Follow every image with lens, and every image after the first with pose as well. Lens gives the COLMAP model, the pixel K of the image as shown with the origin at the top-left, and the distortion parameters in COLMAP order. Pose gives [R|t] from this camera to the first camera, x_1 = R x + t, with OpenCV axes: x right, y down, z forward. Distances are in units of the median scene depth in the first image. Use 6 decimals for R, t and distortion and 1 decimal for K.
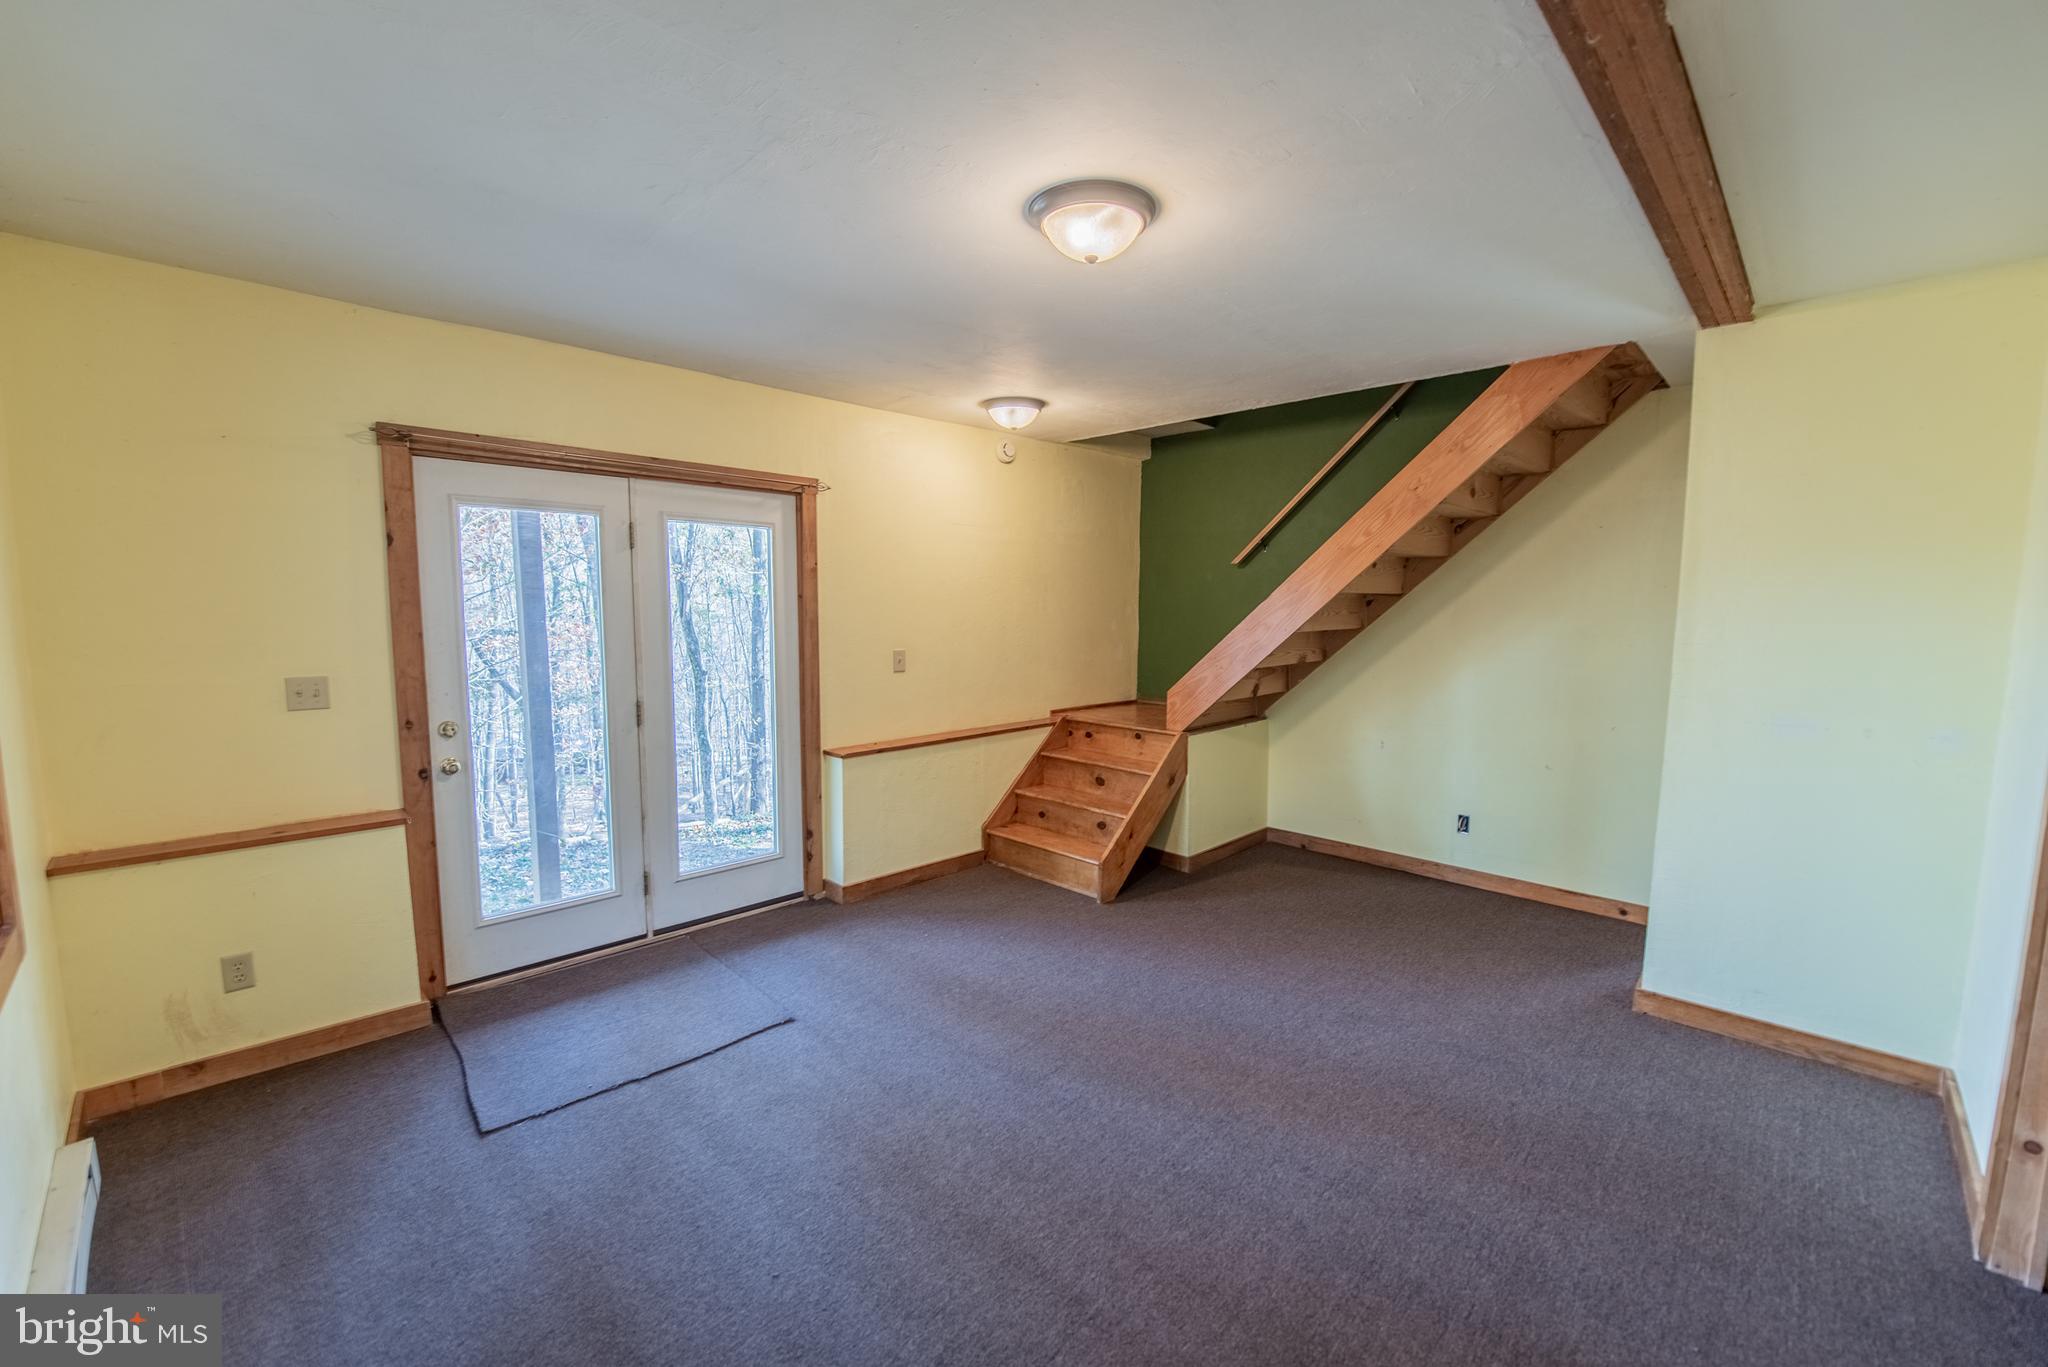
lens RADIAL K [[832.8, 0, 1032.7], [0, 832.8, 691.6], [0, 0, 1]] dist [-0.014839, -0.003290]
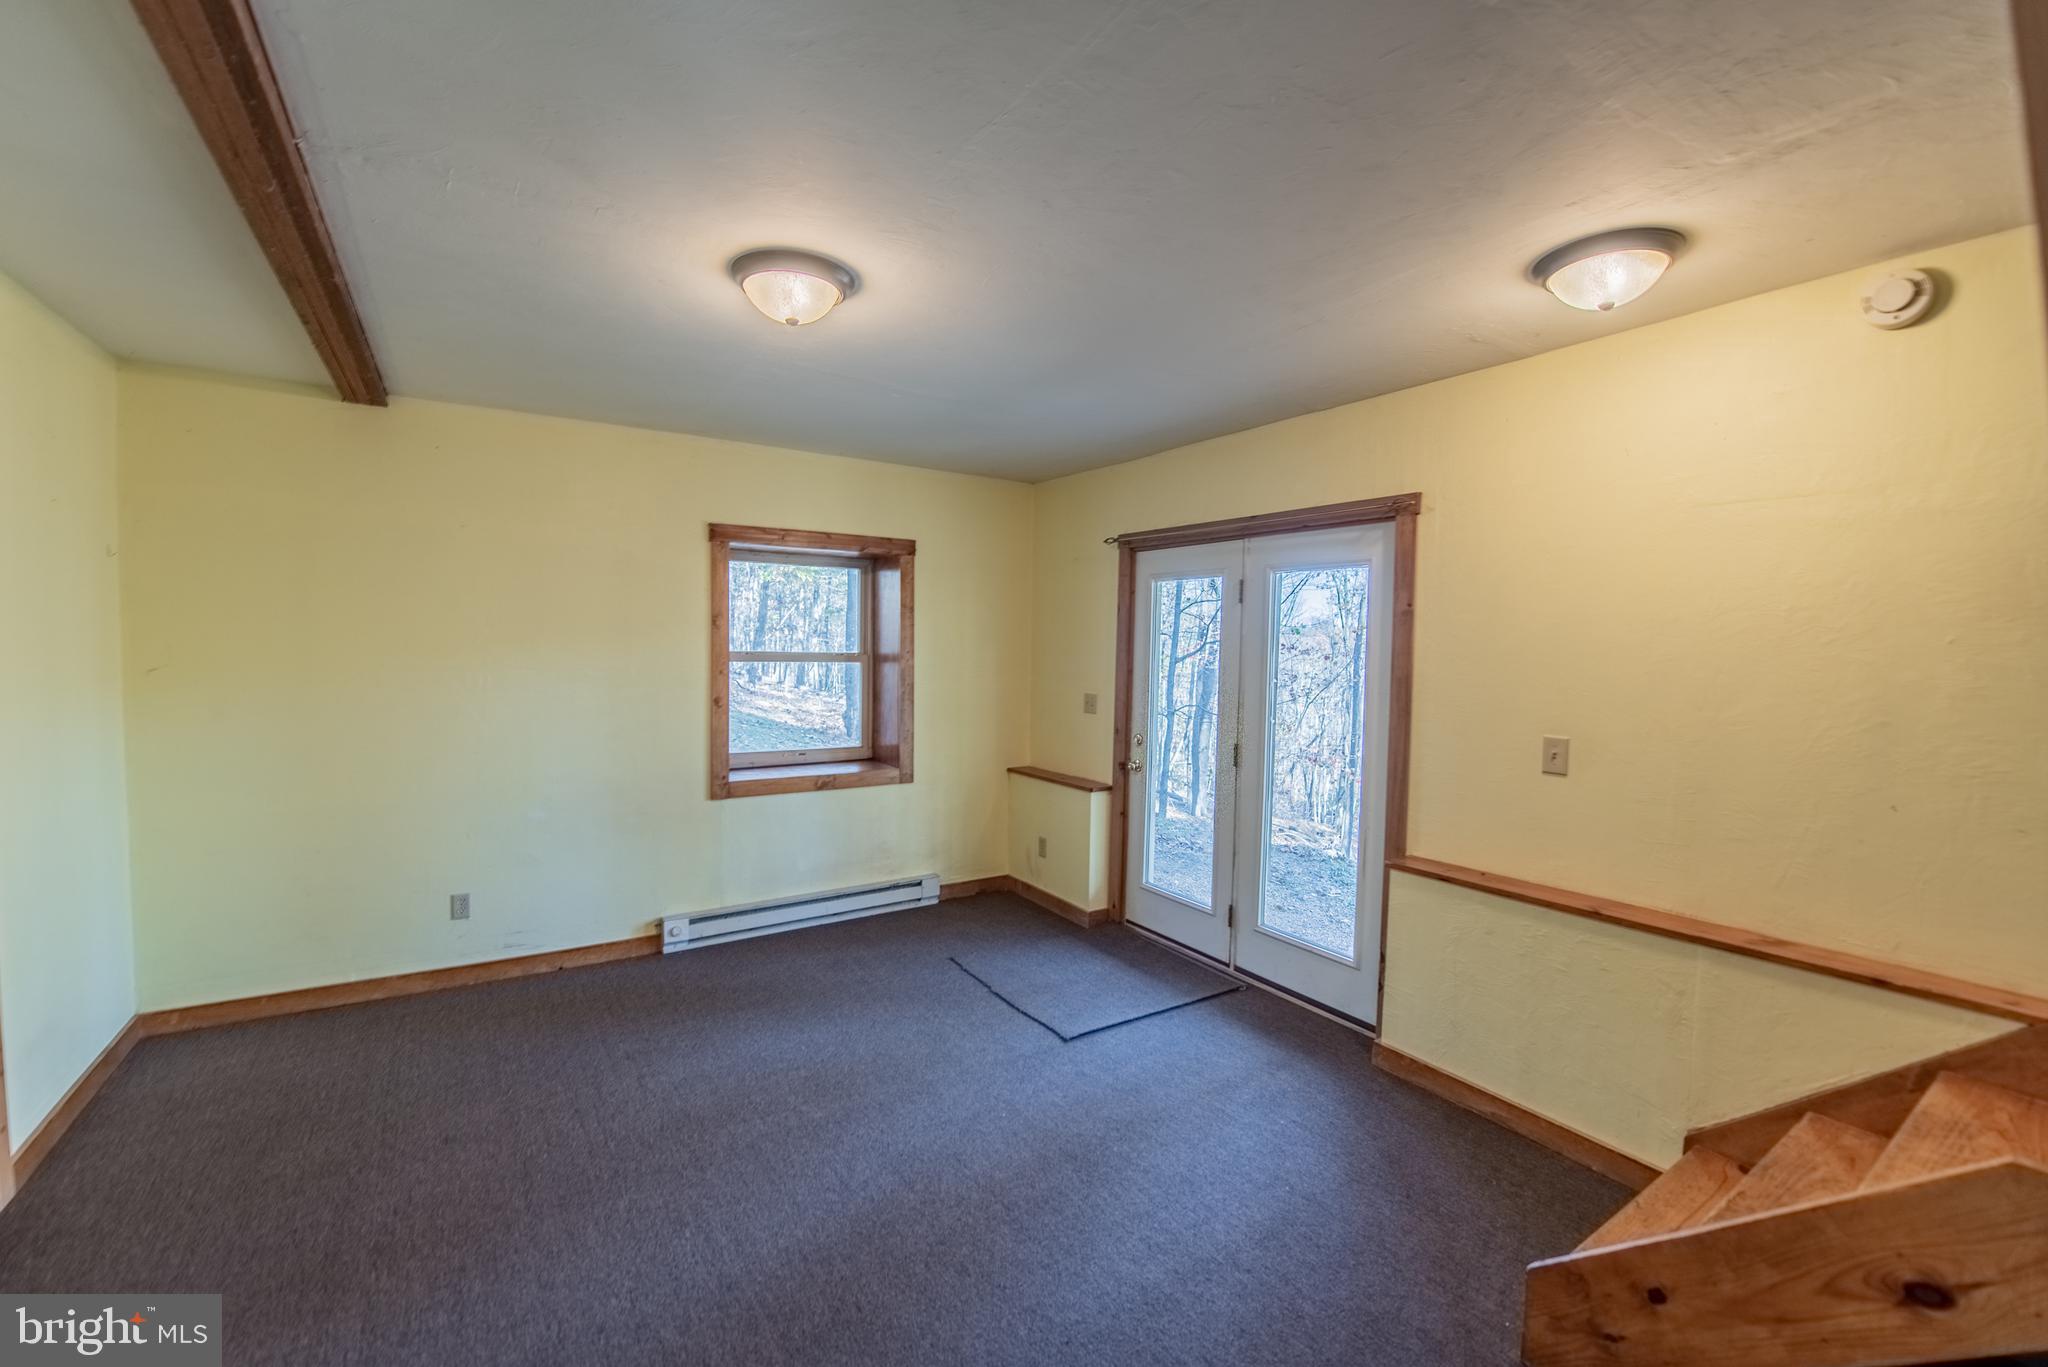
lens RADIAL K [[849.5, 0, 1027.2], [0, 849.5, 684.5], [0, 0, 1]] dist [-0.009600, -0.004788]
pose [[-0.219637, 0.035336, -0.974942, 0.551385], [-0.122262, 0.990468, 0.063442, -0.085561], [0.967890, 0.133133, -0.213223, 0.812388]]
